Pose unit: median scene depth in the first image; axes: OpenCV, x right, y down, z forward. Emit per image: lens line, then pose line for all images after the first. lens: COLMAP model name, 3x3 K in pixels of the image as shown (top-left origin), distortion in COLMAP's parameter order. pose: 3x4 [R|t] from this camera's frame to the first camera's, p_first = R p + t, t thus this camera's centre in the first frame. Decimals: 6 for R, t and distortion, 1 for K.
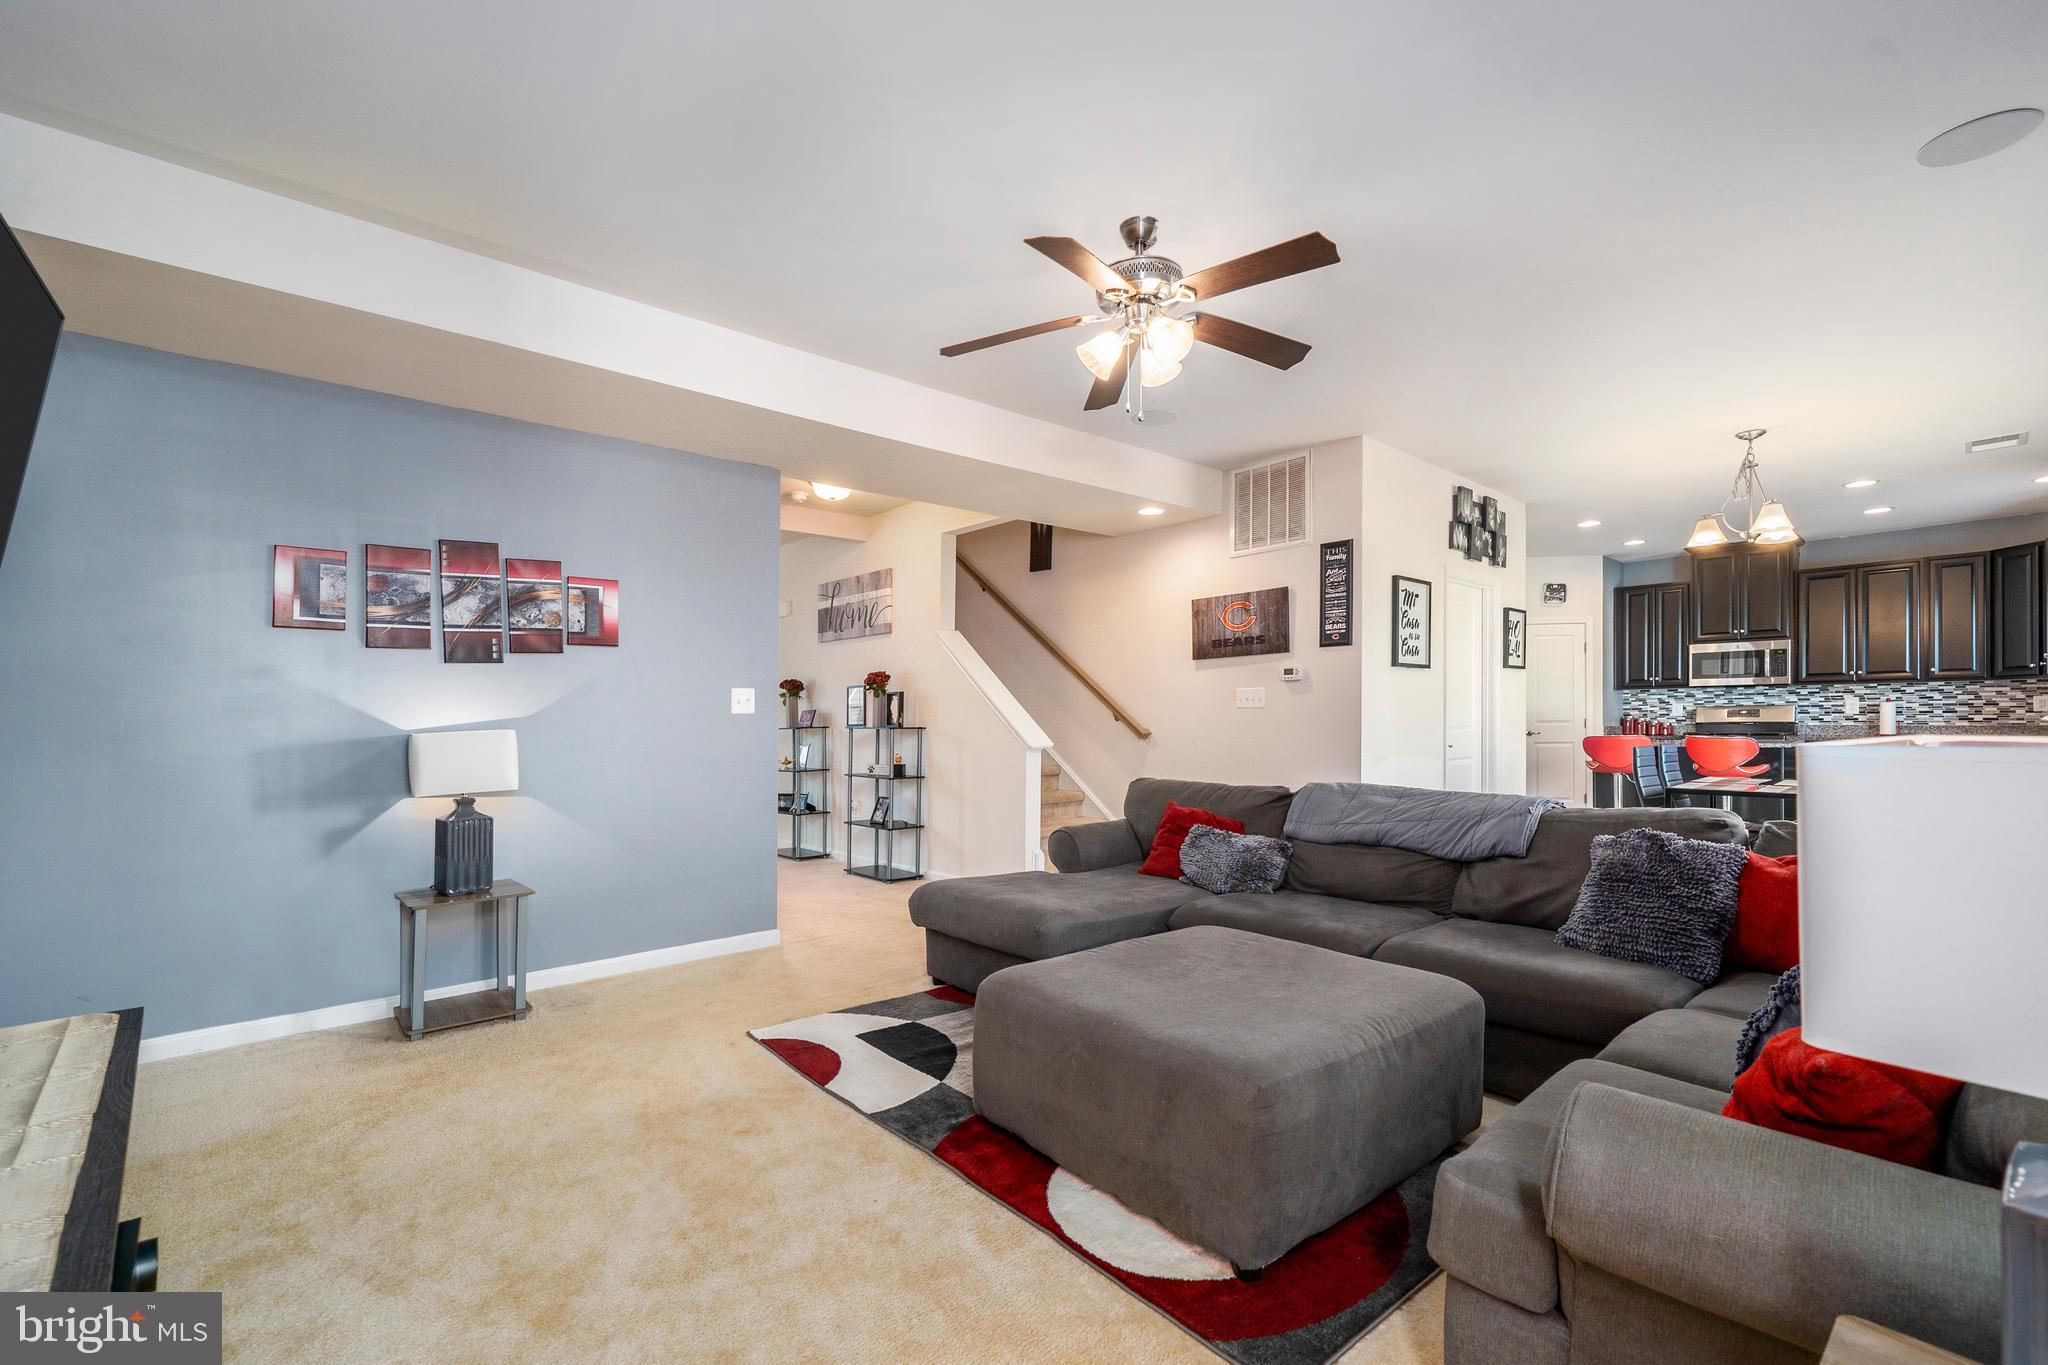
lens RADIAL K [[881.0, 0, 1024.0], [0, 881.0, 726.3], [0, 0, 1]] dist [-0.003230, -0.001522]
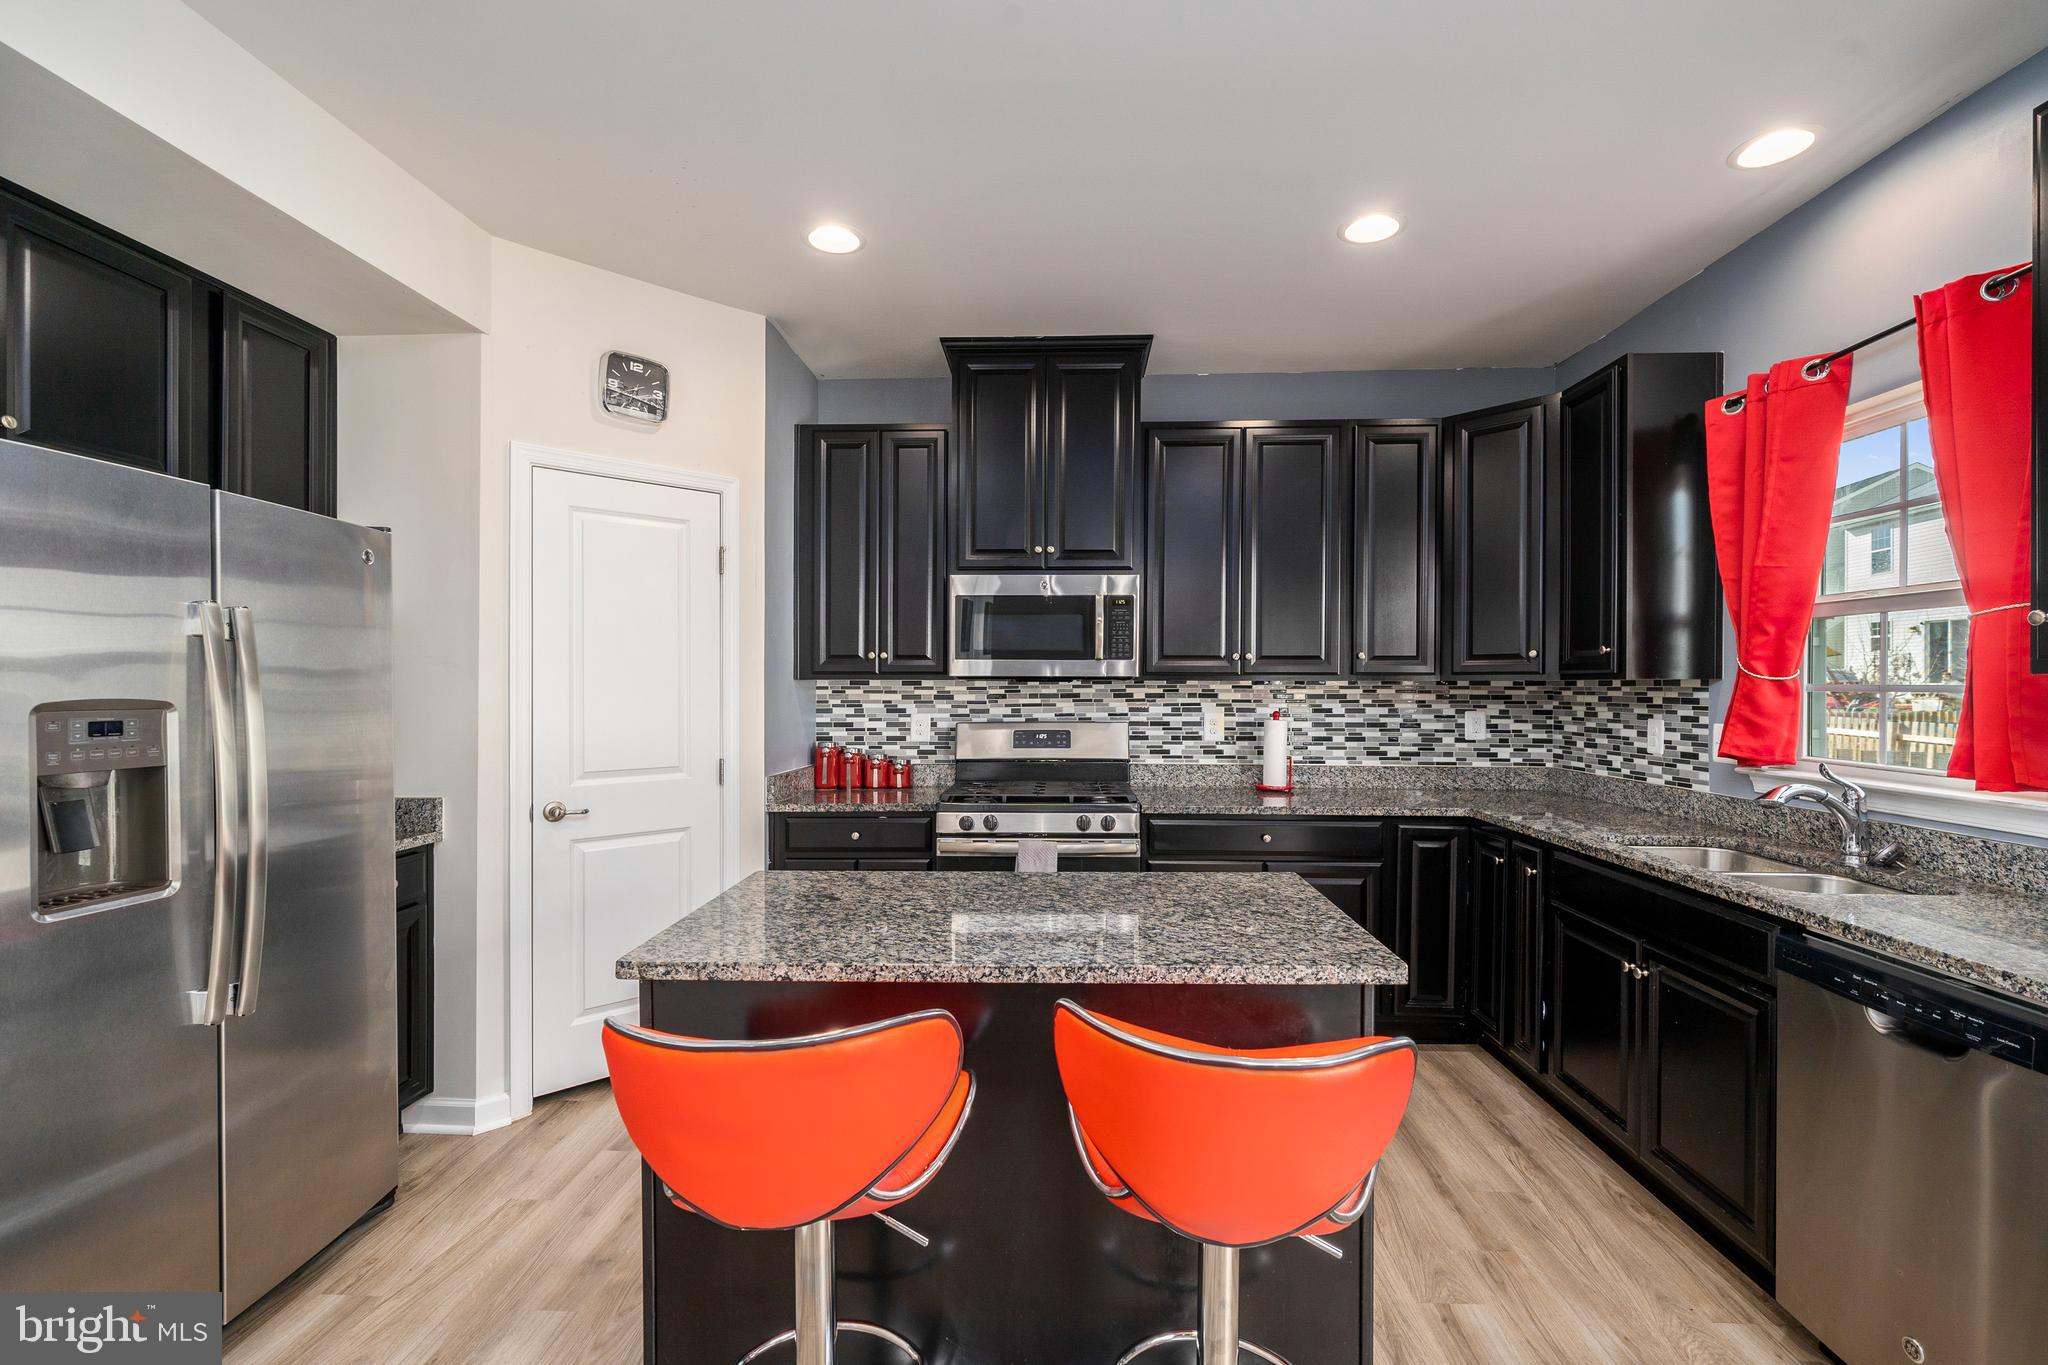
lens RADIAL K [[881.0, 0, 1028.5], [0, 881.0, 687.4], [0, 0, 1]] dist [-0.003230, -0.001522]
pose [[0.696419, 0.012820, 0.717520, 0.512719], [-0.003273, 0.999887, -0.014688, -0.036023], [-0.717628, 0.007880, 0.696383, 0.722122]]
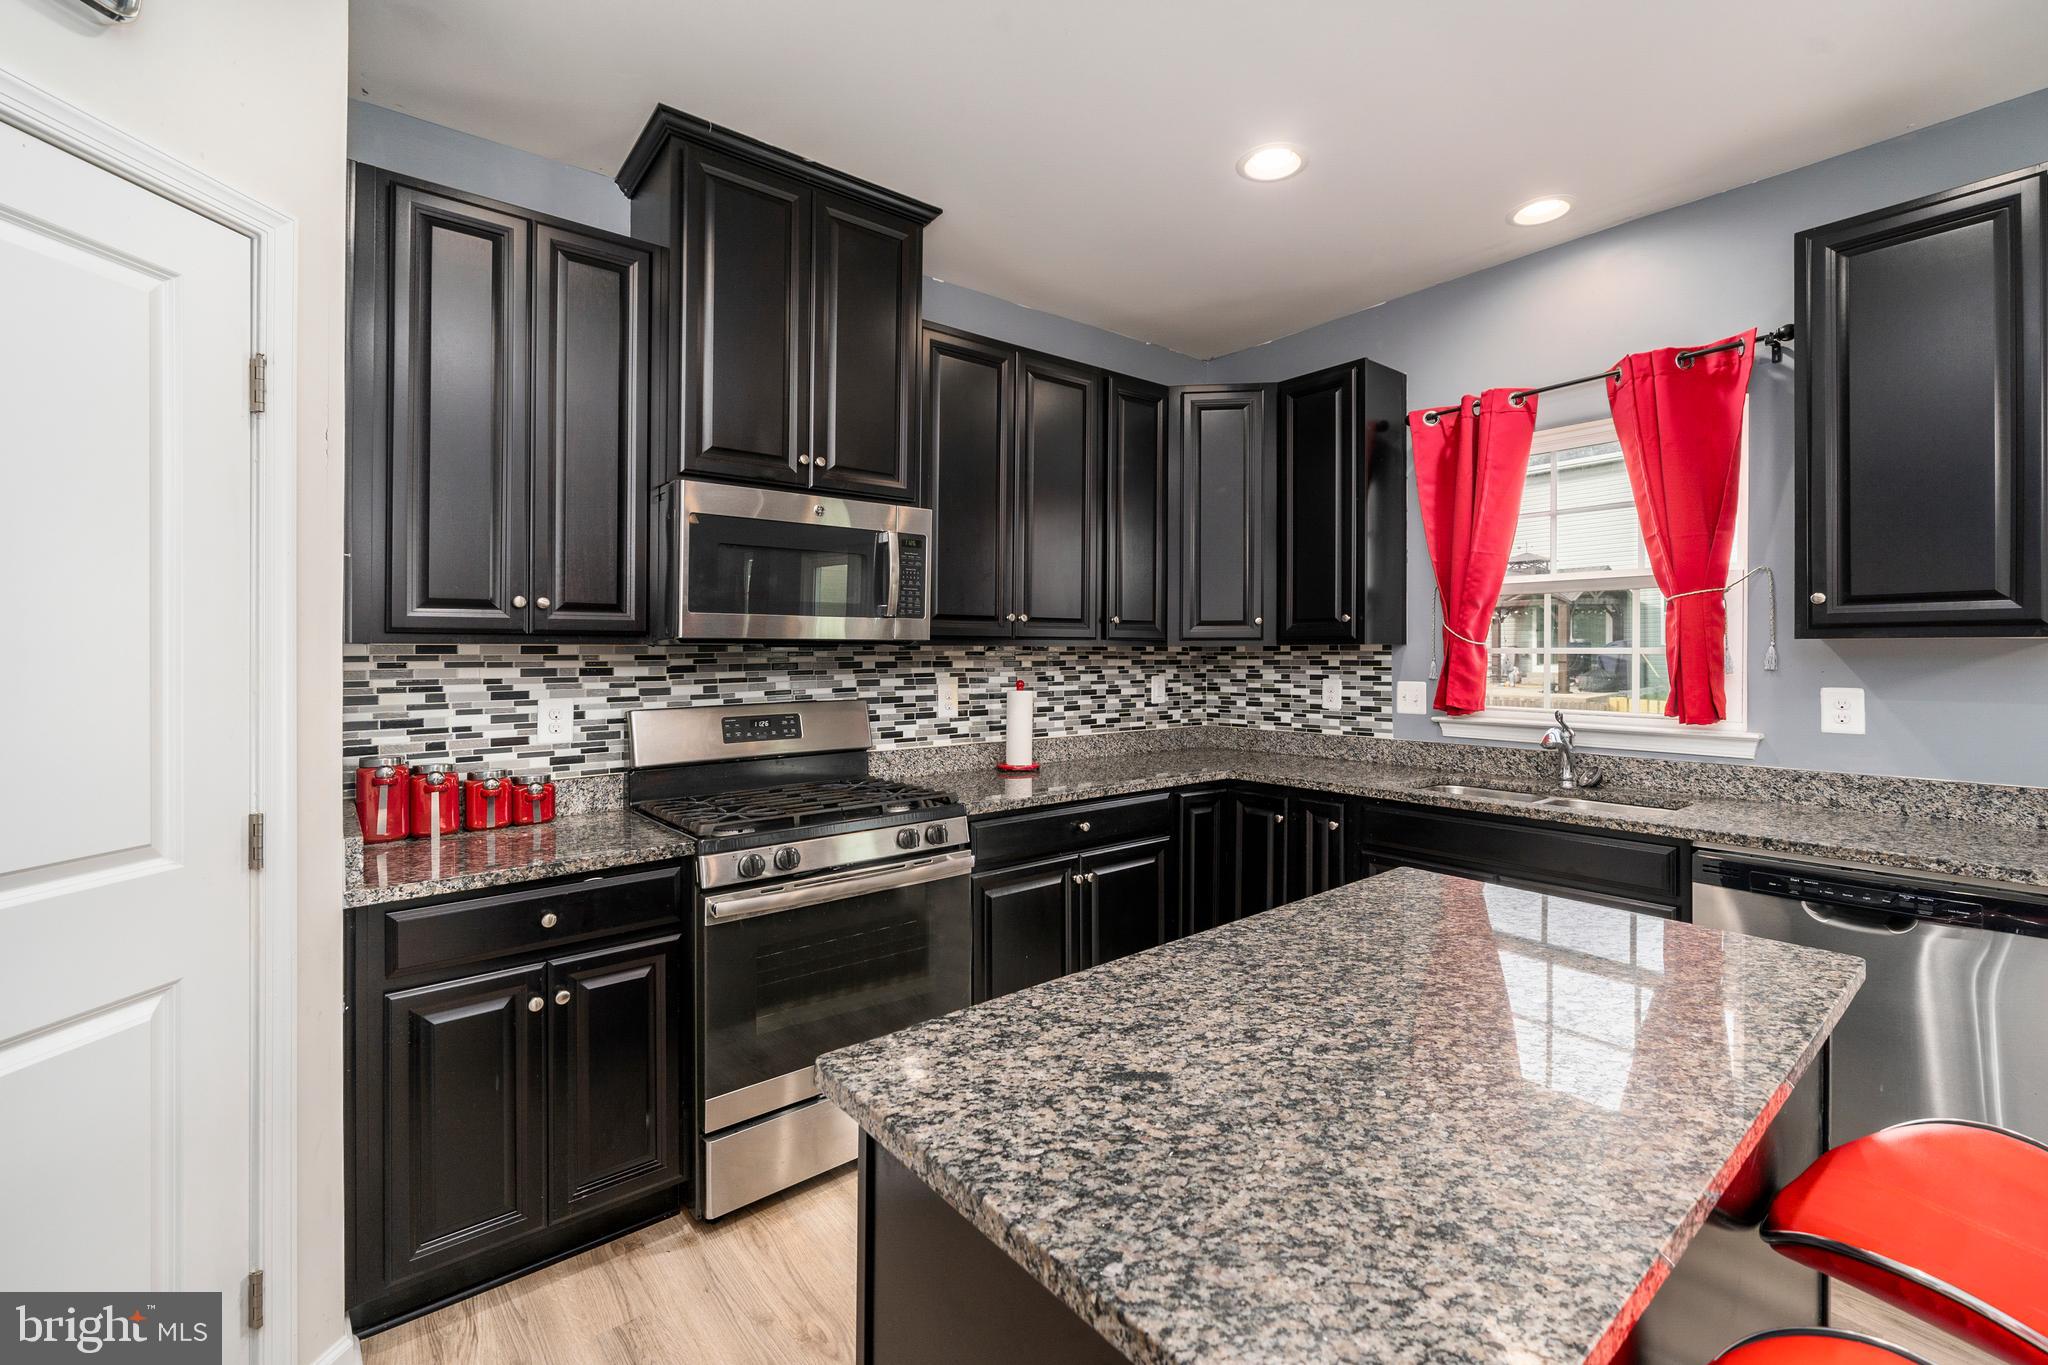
lens RADIAL K [[881.0, 0, 1042.1], [0, 881.0, 645.5], [0, 0, 1]] dist [-0.003230, -0.001522]
pose [[0.044791, 0.021706, 0.998761, 0.526776], [0.013574, 0.999658, -0.022334, -0.037710], [-0.998904, 0.014557, 0.044481, 0.923959]]
